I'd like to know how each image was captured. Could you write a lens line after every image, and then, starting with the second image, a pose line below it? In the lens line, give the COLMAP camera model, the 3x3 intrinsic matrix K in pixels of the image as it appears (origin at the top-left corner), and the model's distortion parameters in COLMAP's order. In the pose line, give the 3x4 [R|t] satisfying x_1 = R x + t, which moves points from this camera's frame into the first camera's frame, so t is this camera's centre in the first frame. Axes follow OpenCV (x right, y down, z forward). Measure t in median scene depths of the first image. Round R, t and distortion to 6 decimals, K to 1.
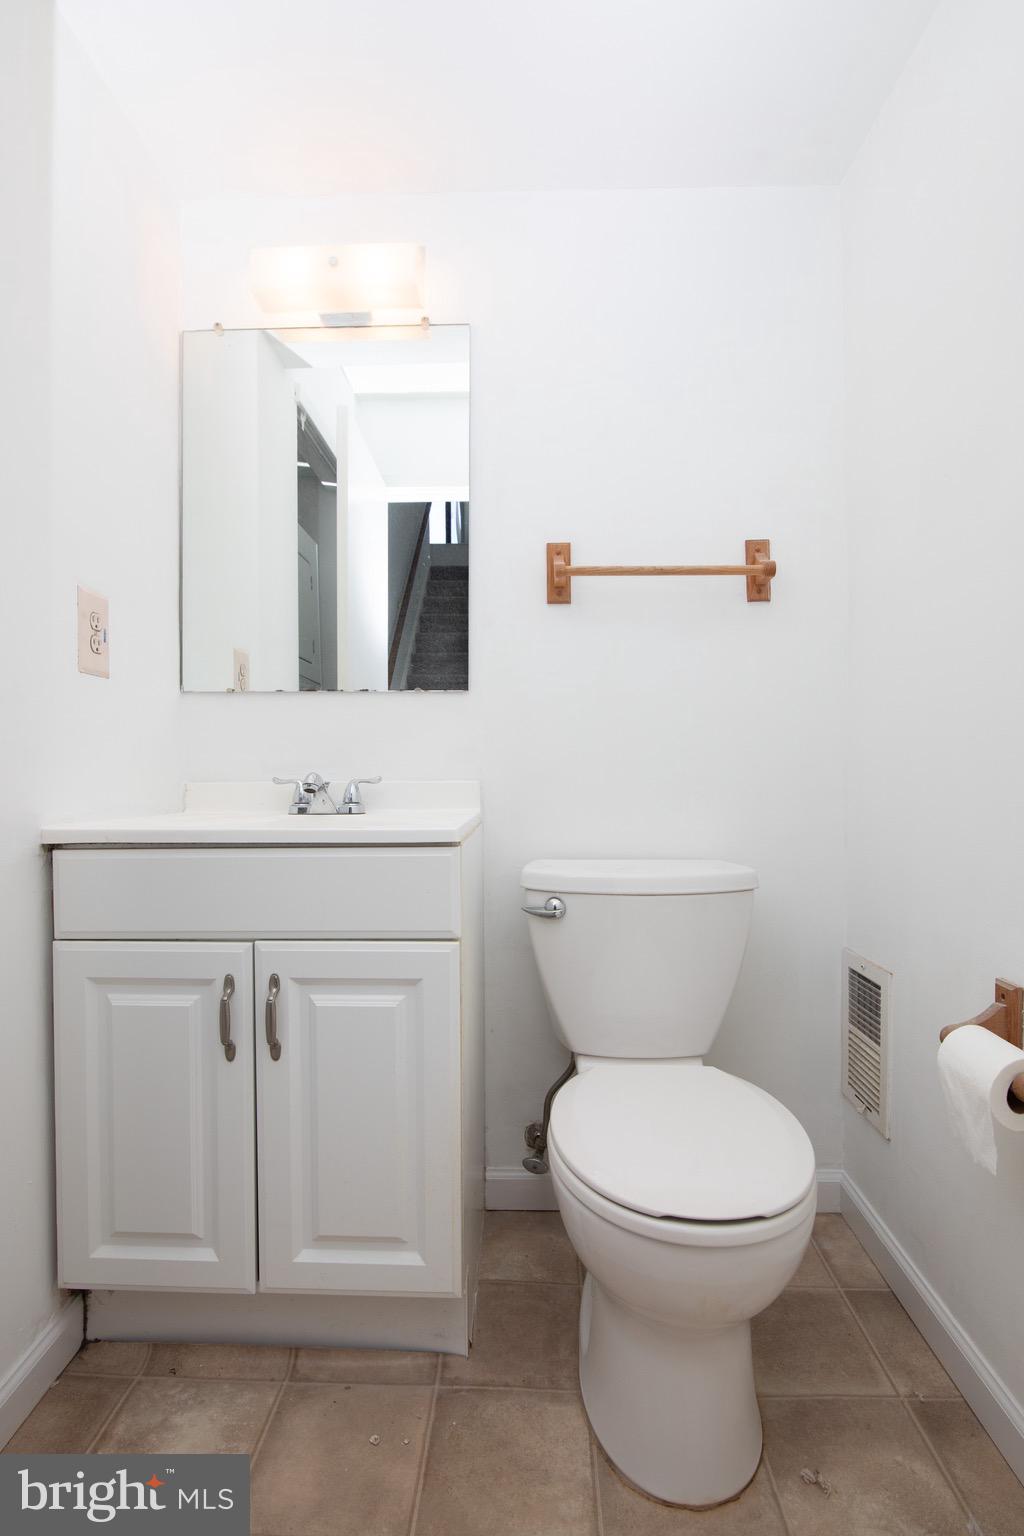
lens RADIAL K [[737.4, 0, 505.4], [0, 737.4, 769.4], [0, 0, 1]] dist [-0.003305, -0.000357]
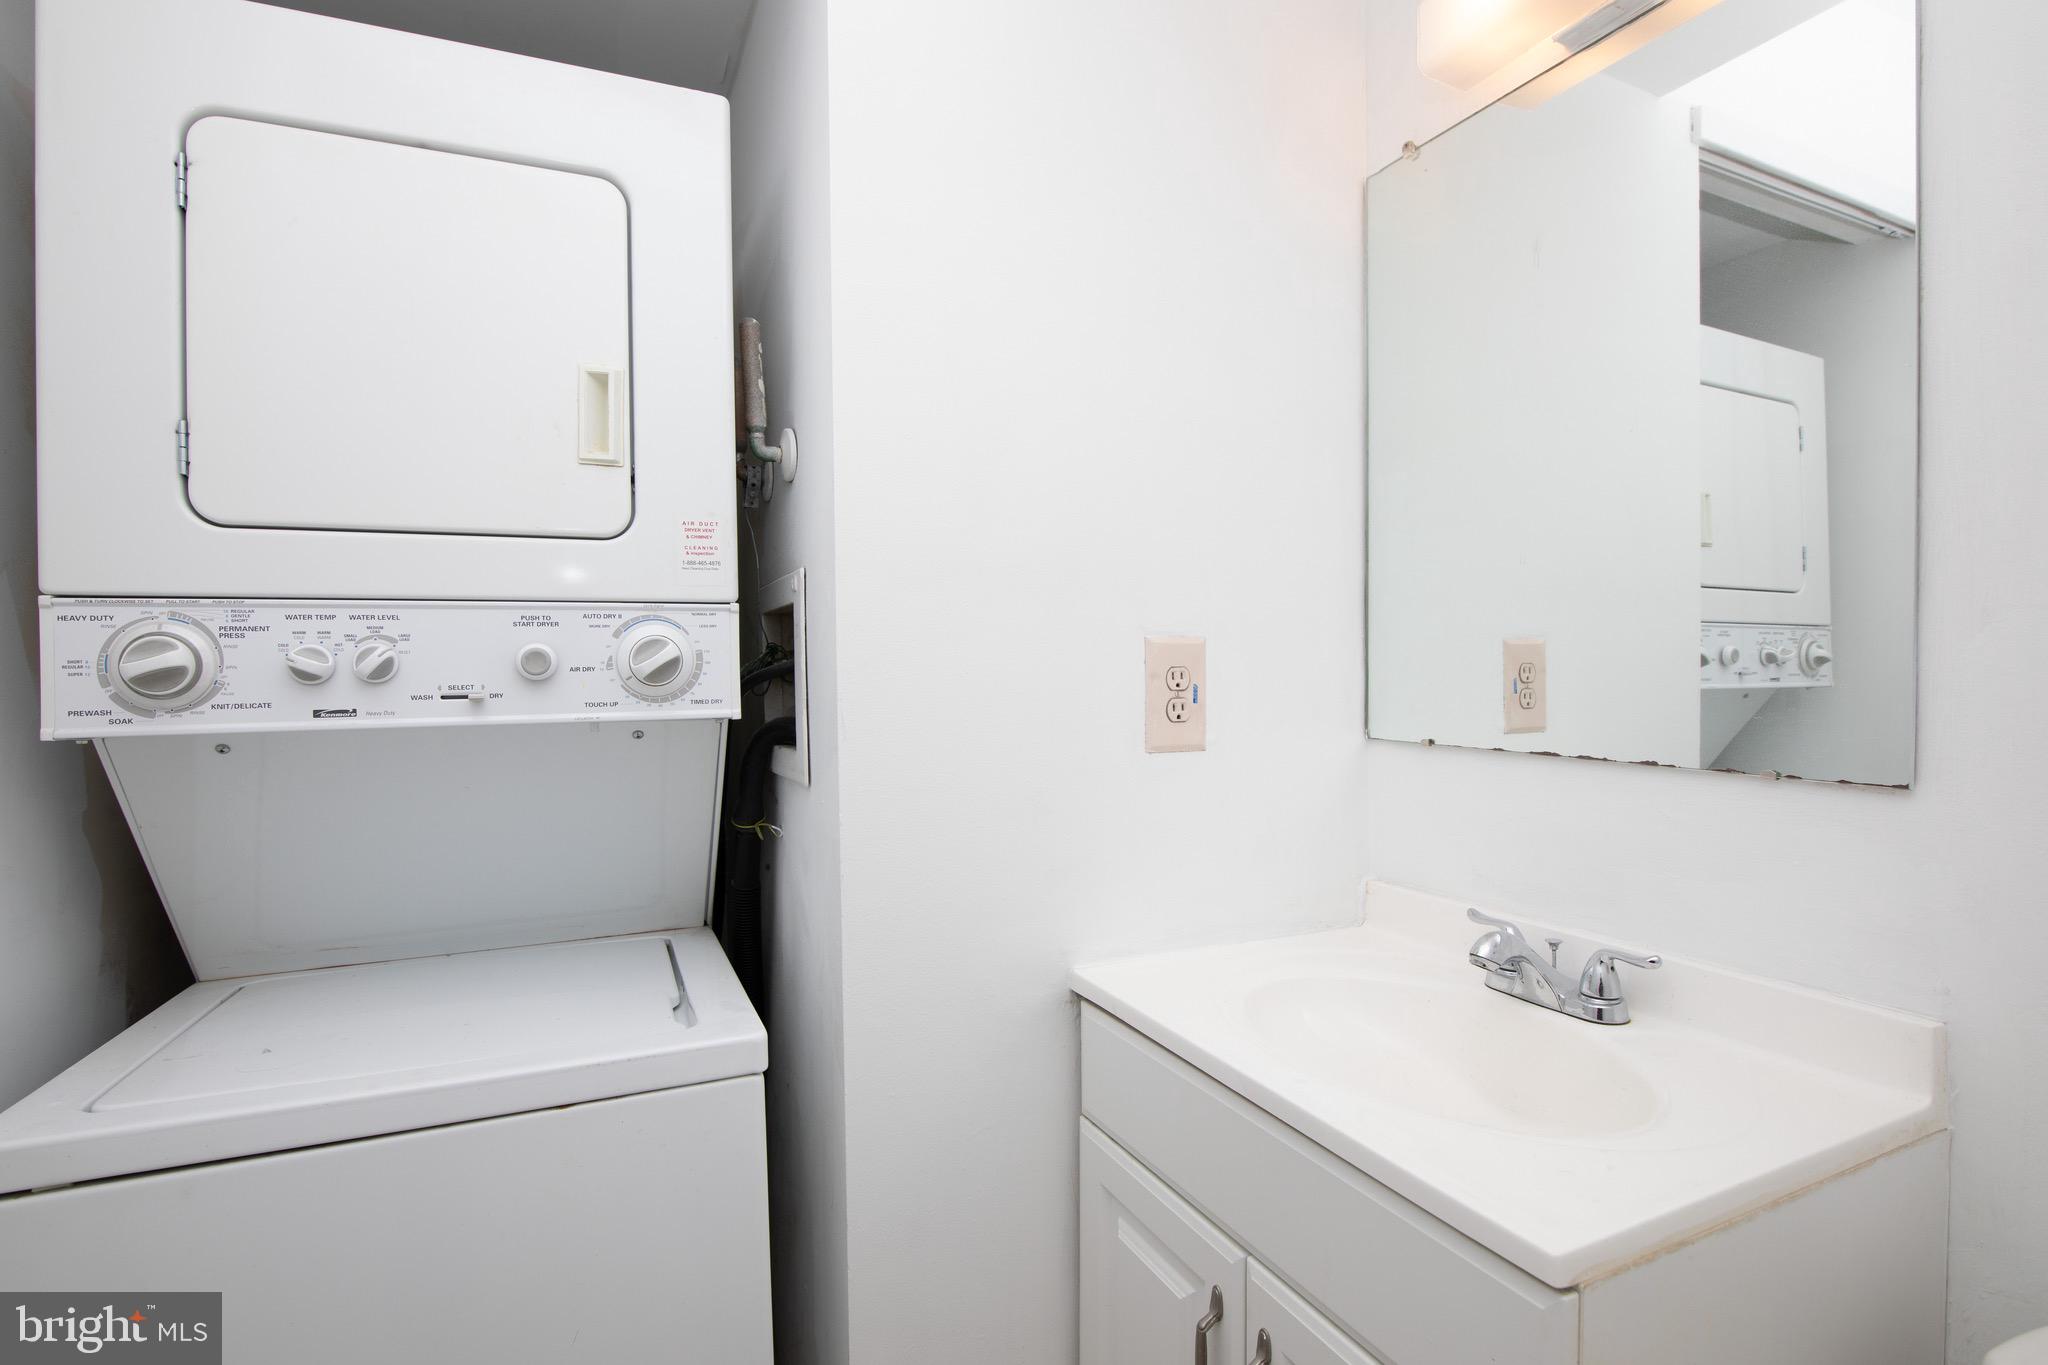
lens RADIAL K [[983.2, 0, 1019.5], [0, 983.2, 676.0], [0, 0, 1]] dist [-0.003305, -0.000357]
pose [[0.457483, 0.012082, -0.889136, 0.236492], [0.004167, 0.999868, 0.015730, -0.216312], [0.889209, -0.010902, 0.457372, 0.408982]]
